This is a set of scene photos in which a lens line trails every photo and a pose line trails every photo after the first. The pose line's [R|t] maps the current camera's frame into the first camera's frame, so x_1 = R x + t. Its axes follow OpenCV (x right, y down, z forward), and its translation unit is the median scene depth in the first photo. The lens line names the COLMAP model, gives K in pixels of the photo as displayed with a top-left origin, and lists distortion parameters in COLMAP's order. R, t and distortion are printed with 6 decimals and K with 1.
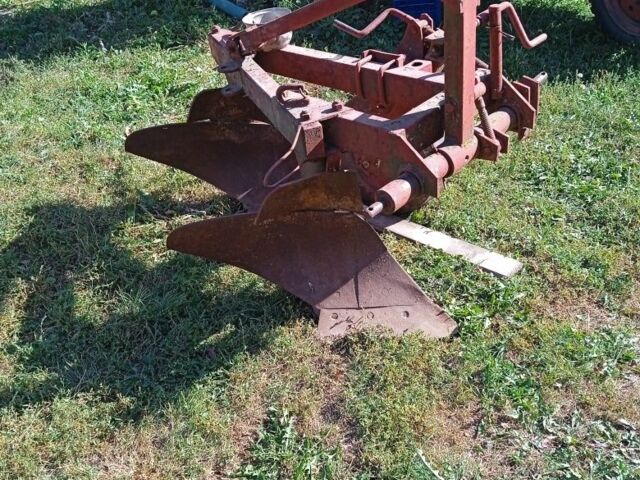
lens RADIAL K [[719.3, 0, 320.0], [0, 719.3, 240.0], [0, 0, 1]] dist [0.084188, -0.028024]
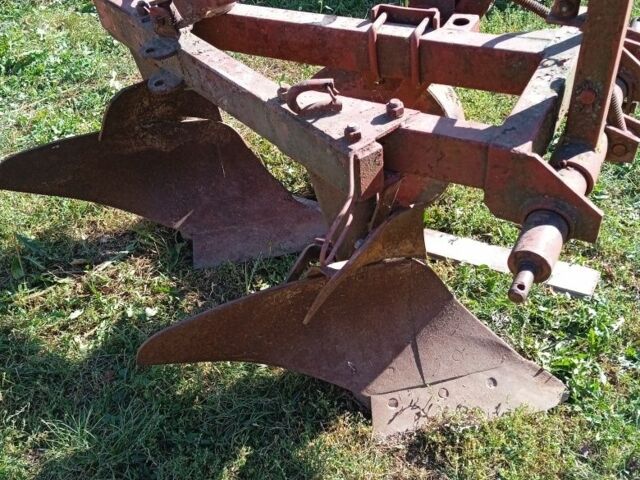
lens RADIAL K [[719.3, 0, 320.0], [0, 719.3, 240.0], [0, 0, 1]] dist [0.084188, -0.028024]
pose [[0.960201, -0.167016, 0.223873, -0.177867], [0.142355, 0.982242, 0.122213, -0.144225], [-0.240309, -0.085480, 0.966926, 0.358019]]
